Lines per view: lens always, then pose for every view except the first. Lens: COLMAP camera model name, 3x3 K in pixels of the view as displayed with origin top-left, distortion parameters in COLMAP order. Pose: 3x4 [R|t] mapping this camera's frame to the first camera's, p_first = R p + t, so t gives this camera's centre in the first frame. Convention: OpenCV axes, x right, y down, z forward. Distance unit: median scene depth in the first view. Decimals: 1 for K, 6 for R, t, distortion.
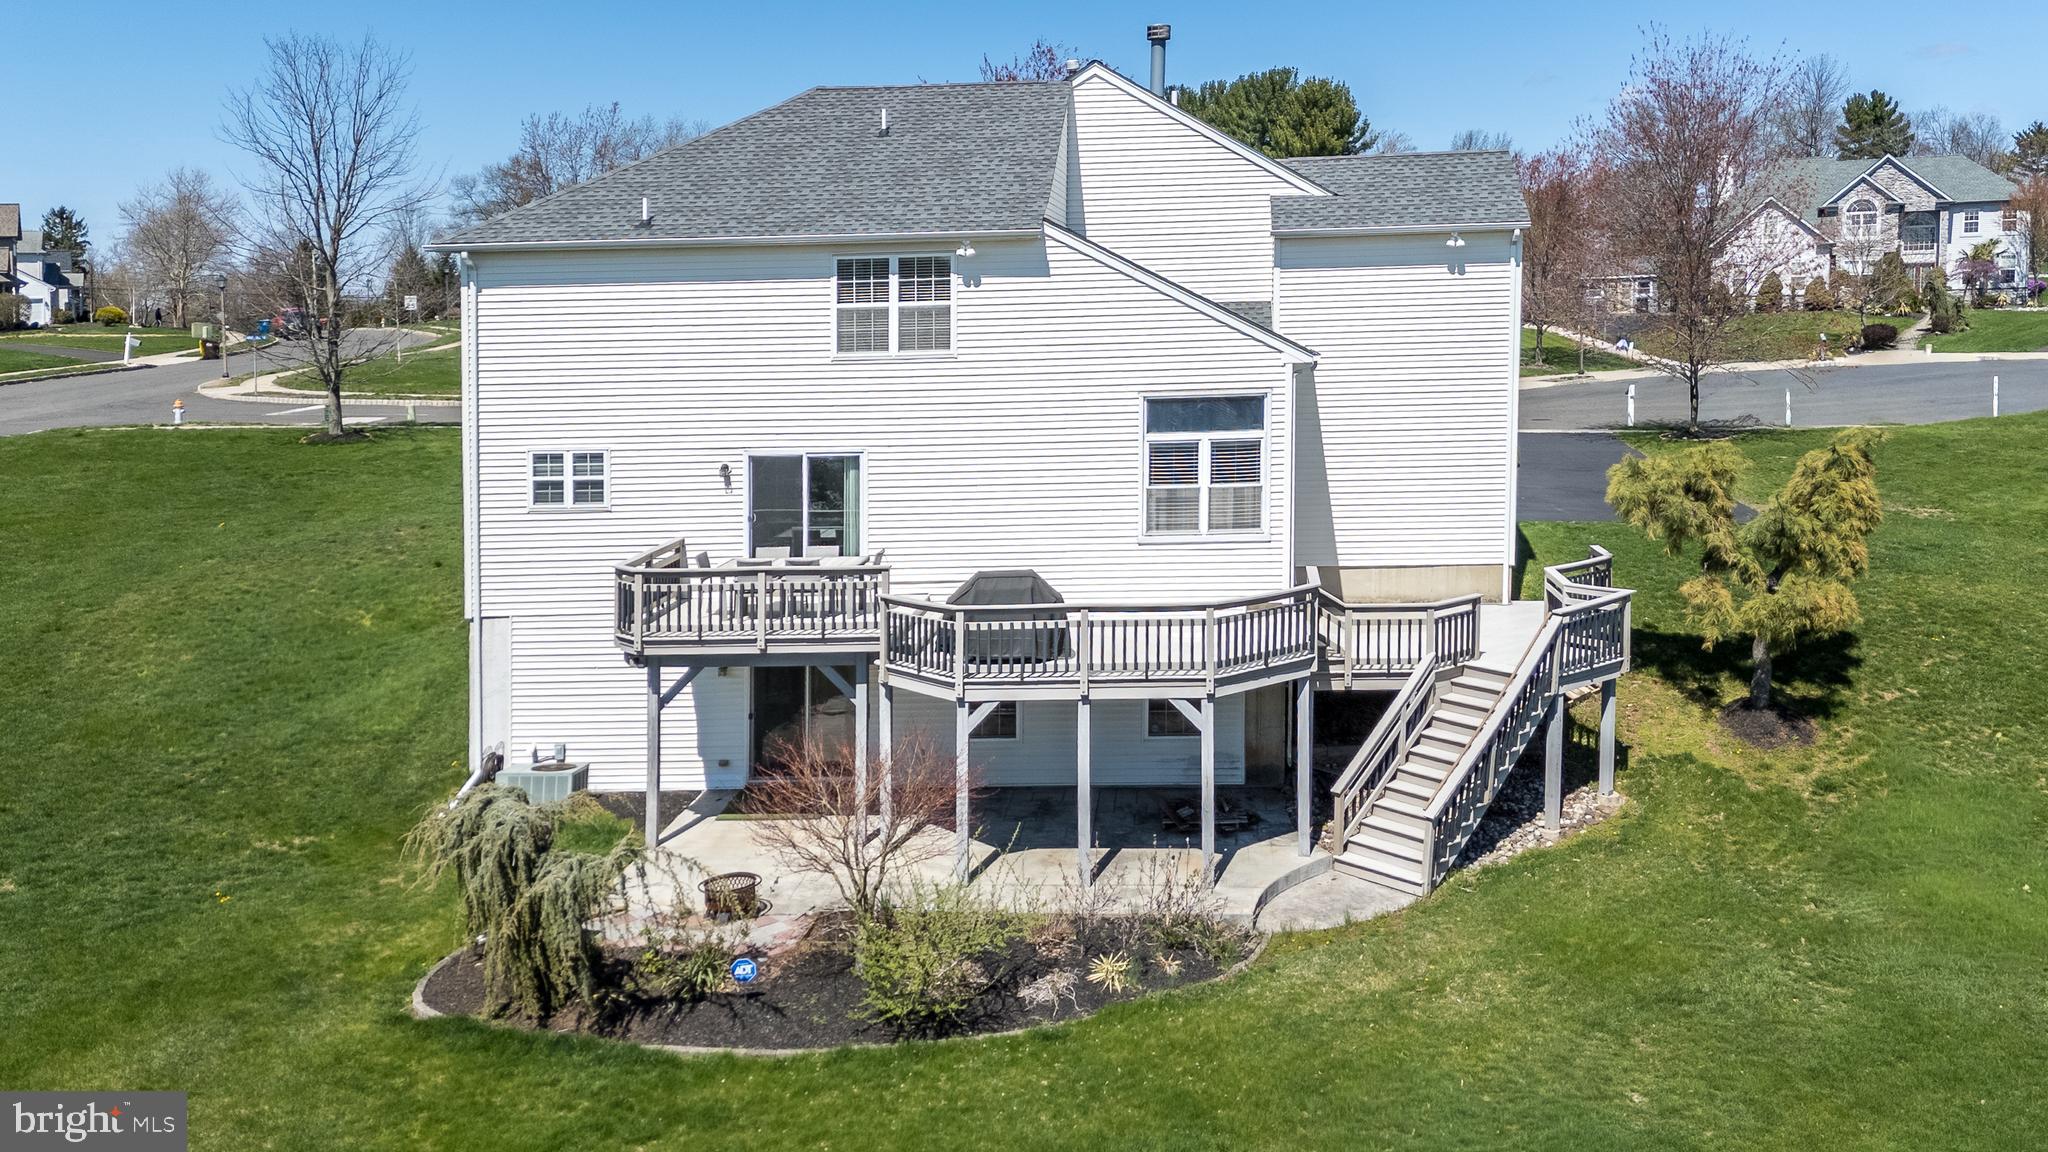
lens RADIAL K [[1646.7, 0, 1319.1], [0, 1646.7, 576.0], [0, 0, 1]] dist [0.041916, 0.010529]
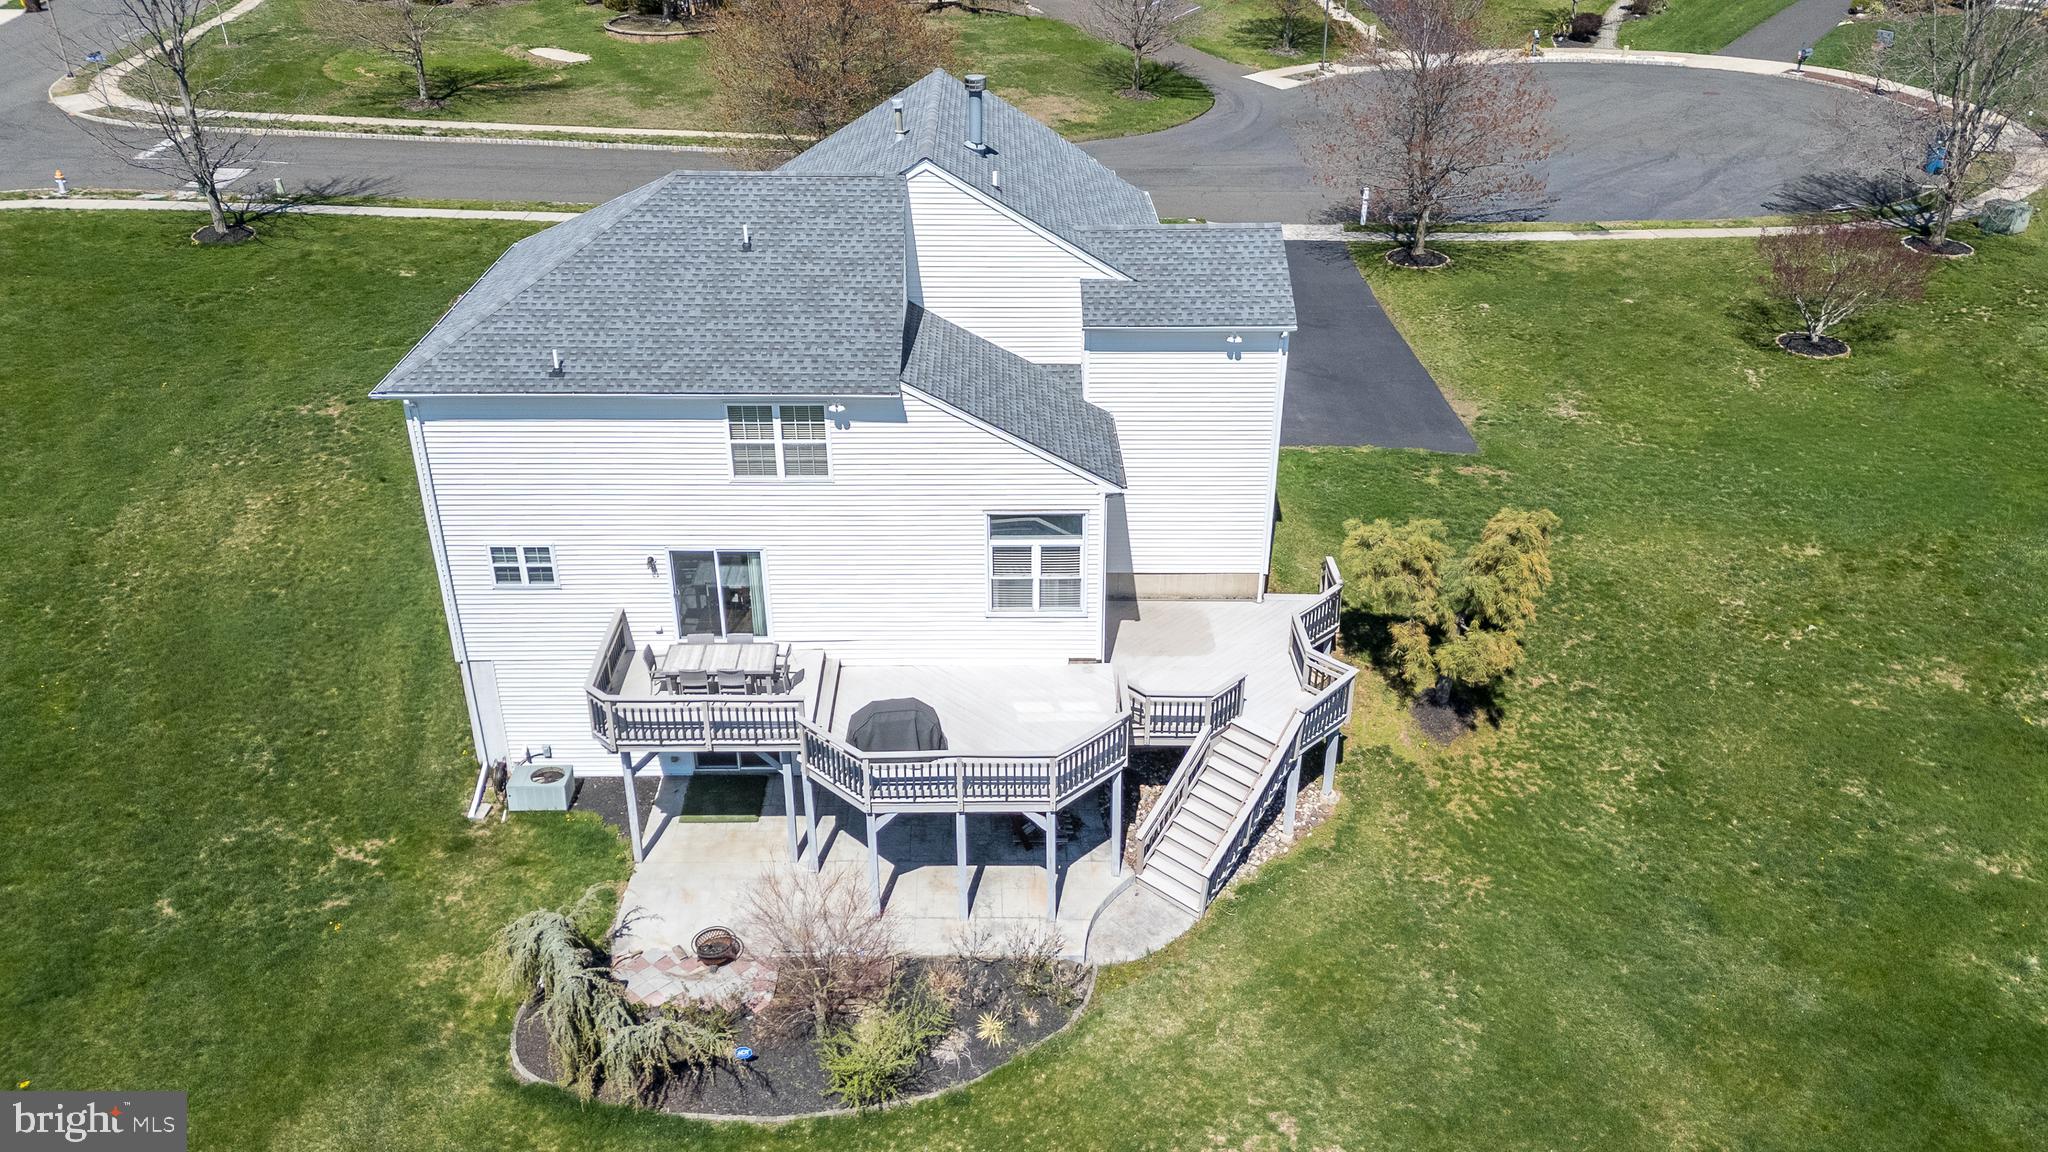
lens RADIAL K [[1382.4, 0, 1158.1], [0, 1382.4, 571.9], [0, 0, 1]] dist [0.086344, -0.068518]
pose [[0.997798, -0.002759, 0.066266, -0.045706], [-0.023329, 0.920683, 0.389613, -0.483930], [-0.062085, -0.390301, 0.918592, -0.000286]]
